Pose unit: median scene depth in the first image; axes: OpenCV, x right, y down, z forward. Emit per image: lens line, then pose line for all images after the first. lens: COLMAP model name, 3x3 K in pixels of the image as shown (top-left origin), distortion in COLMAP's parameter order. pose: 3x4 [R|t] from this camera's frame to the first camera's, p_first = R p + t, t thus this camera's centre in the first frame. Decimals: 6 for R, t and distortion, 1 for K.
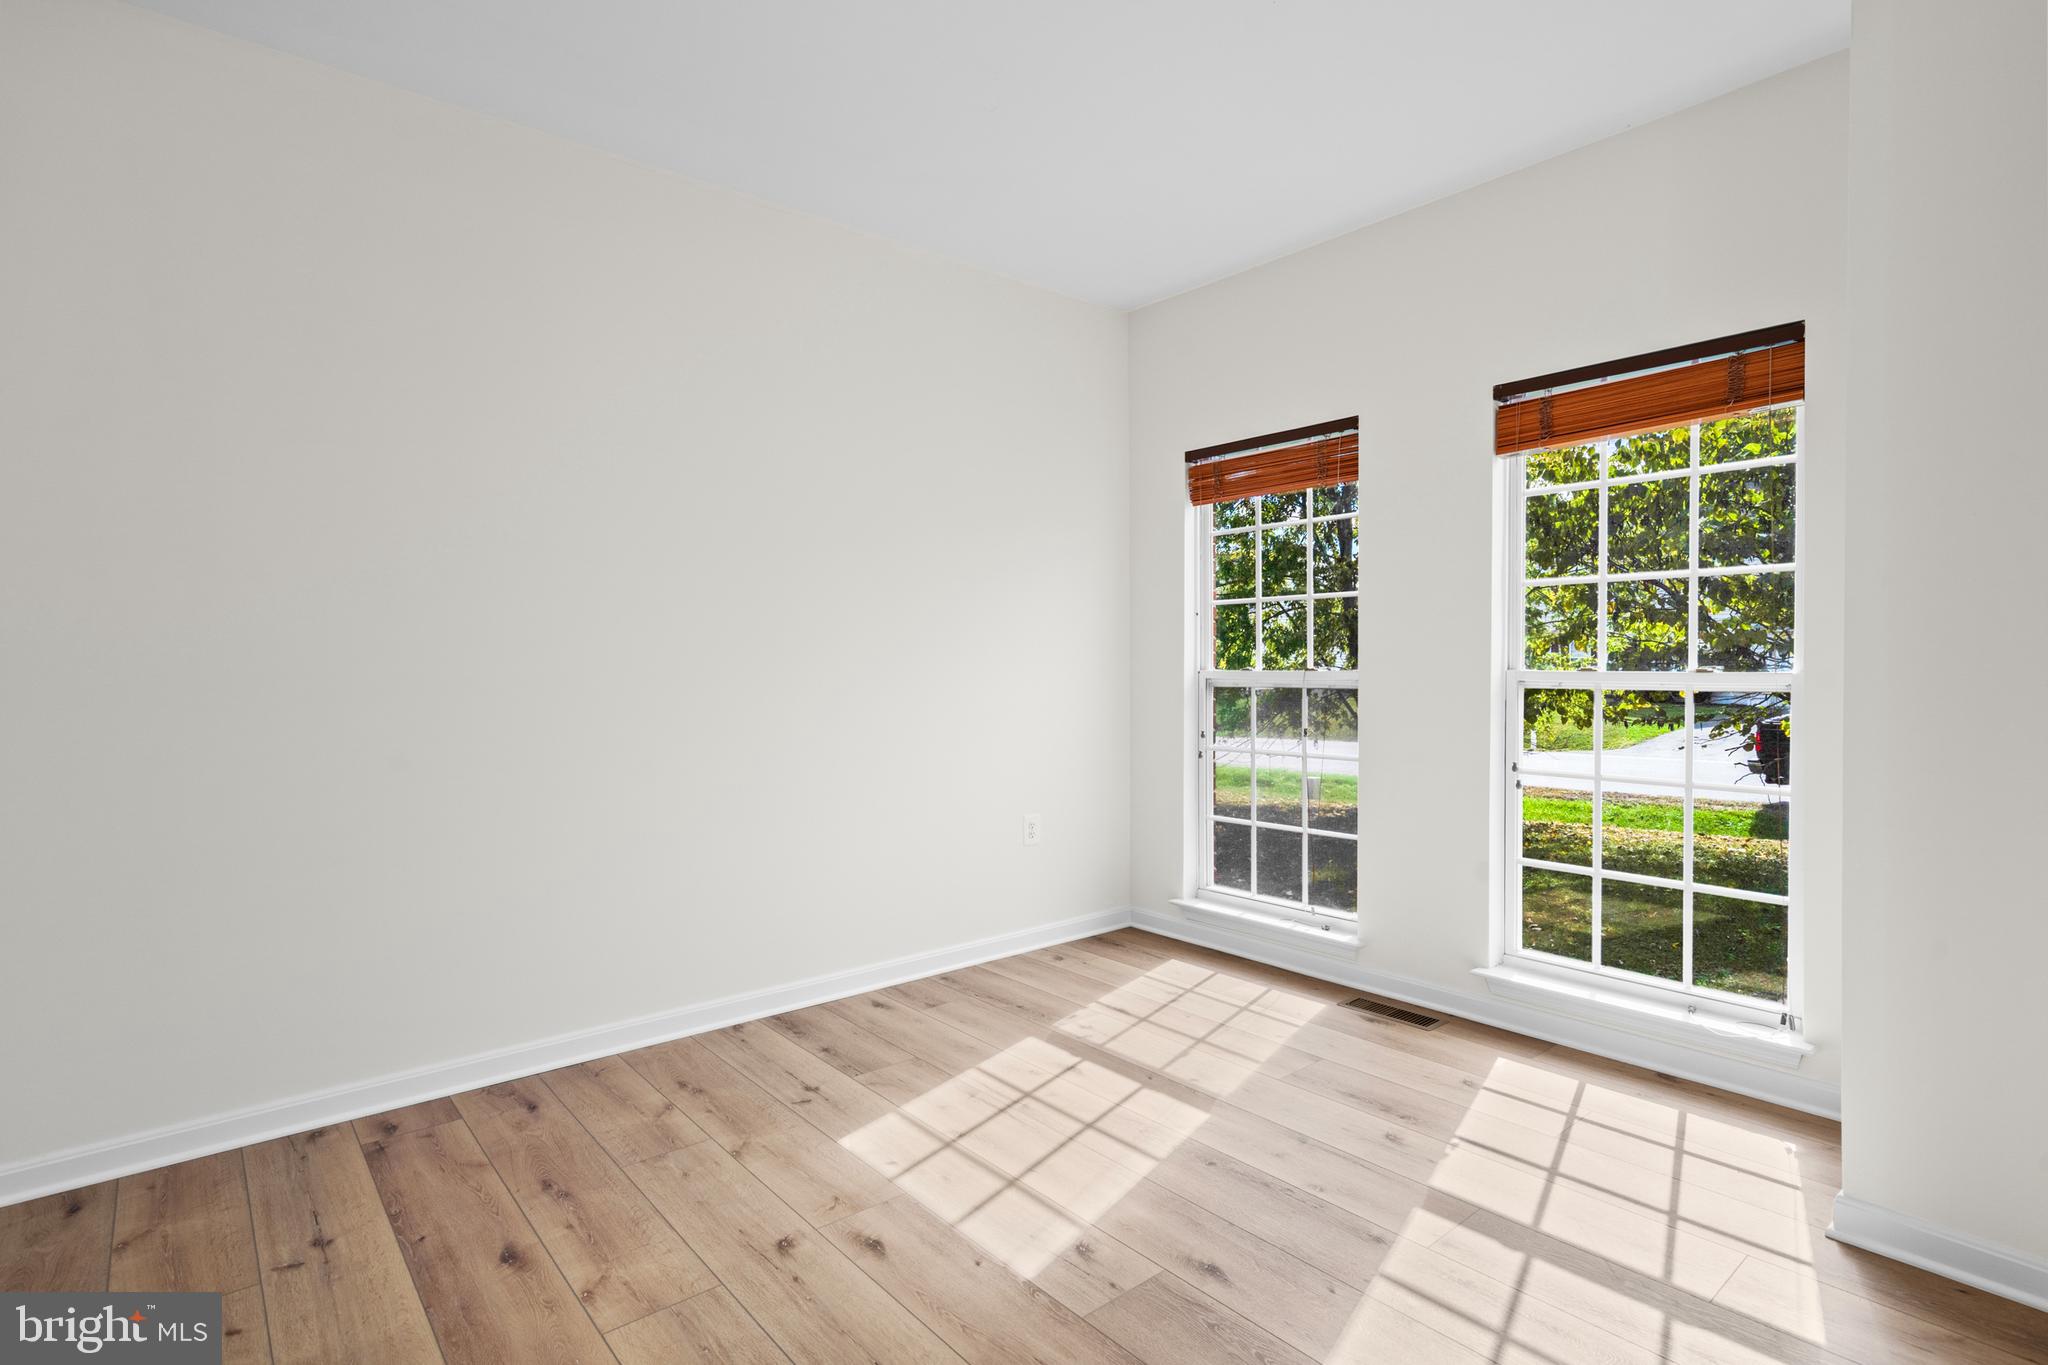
lens RADIAL K [[1007.7, 0, 1022.6], [0, 1007.7, 668.5], [0, 0, 1]] dist [0.000014, -0.000510]
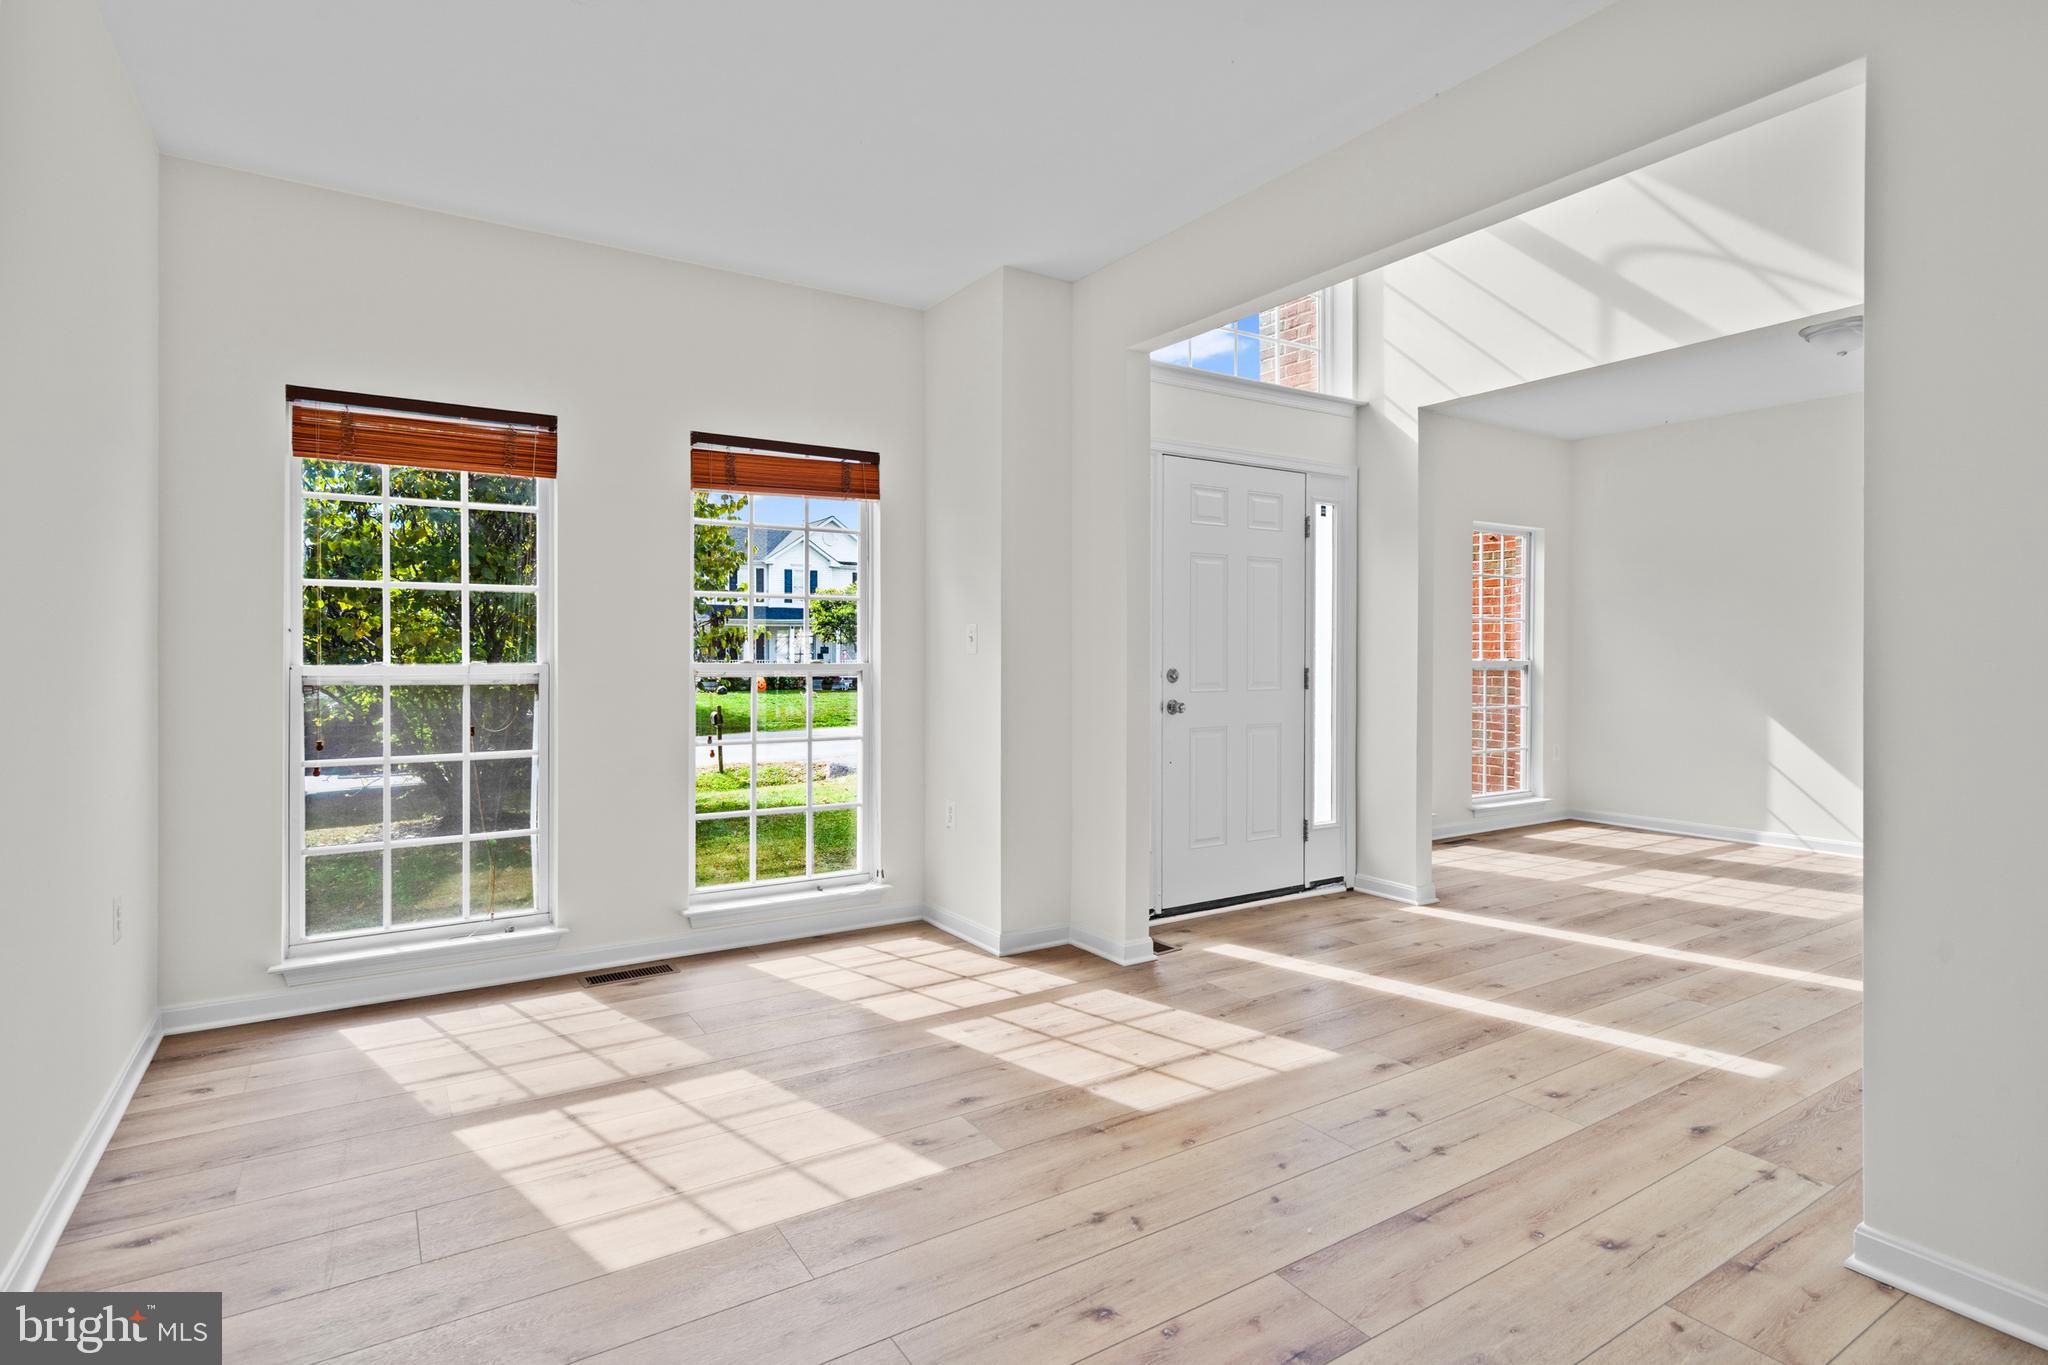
lens RADIAL K [[1024.9, 0, 1000.5], [0, 1024.9, 656.4], [0, 0, 1]] dist [-0.001084, 0.000389]
pose [[0.138299, 0.004090, 0.990382, -0.723167], [0.006269, 0.999968, -0.005005, 0.001911], [-0.990371, 0.006901, 0.138269, 0.463693]]
